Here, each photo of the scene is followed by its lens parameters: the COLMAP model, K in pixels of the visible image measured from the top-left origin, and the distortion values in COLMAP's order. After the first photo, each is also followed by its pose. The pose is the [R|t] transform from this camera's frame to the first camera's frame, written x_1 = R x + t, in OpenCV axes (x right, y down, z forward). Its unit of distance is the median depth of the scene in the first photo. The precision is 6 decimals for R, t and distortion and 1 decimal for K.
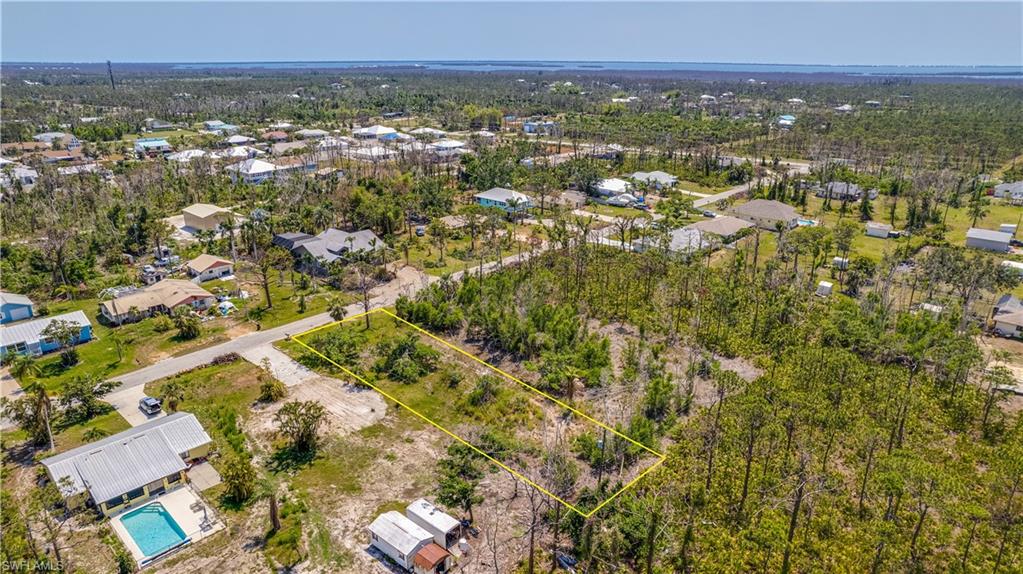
lens RADIAL K [[653.6, 0, 511.5], [0, 653.6, 287.0], [0, 0, 1]] dist [-0.078703, 0.070014]
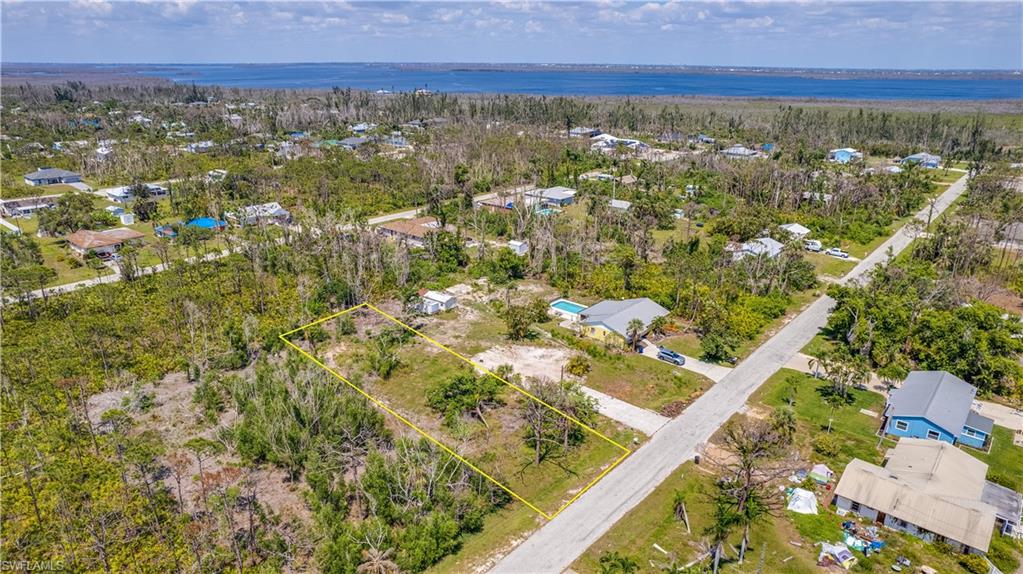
lens RADIAL K [[653.6, 0, 511.5], [0, 653.6, 287.0], [0, 0, 1]] dist [-0.078703, 0.070014]
pose [[-0.998906, 0.001523, -0.046743, -0.214174], [-0.027979, 0.781415, 0.623384, -0.660470], [0.037475, 0.624010, -0.780518, 1.852926]]
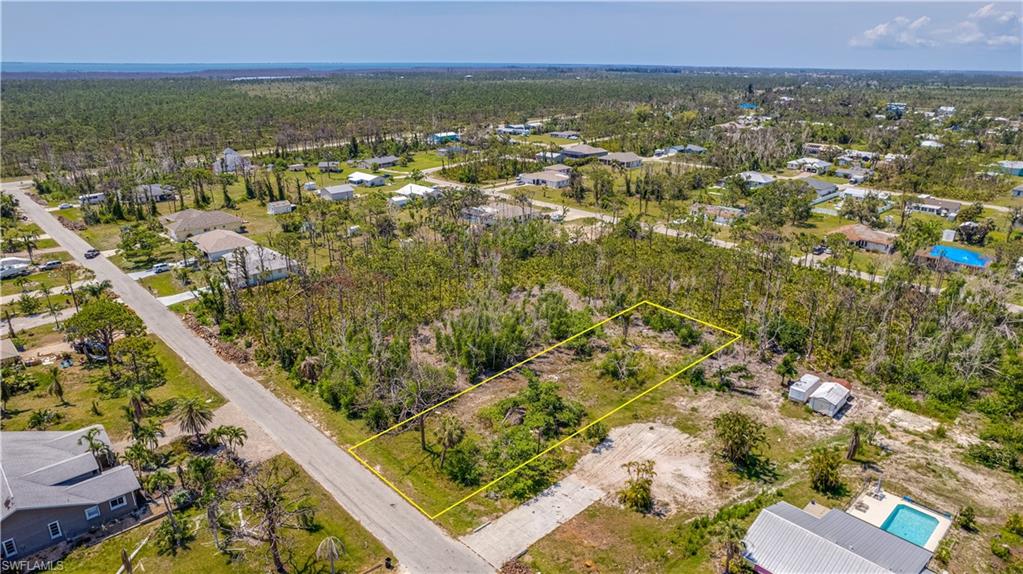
lens RADIAL K [[653.6, 0, 511.5], [0, 653.6, 287.0], [0, 0, 1]] dist [-0.078703, 0.070014]
pose [[0.054338, -0.334032, 0.940994, -1.059808], [0.323328, 0.897500, 0.299922, -0.351958], [-0.944726, 0.287953, 0.156770, 0.988804]]
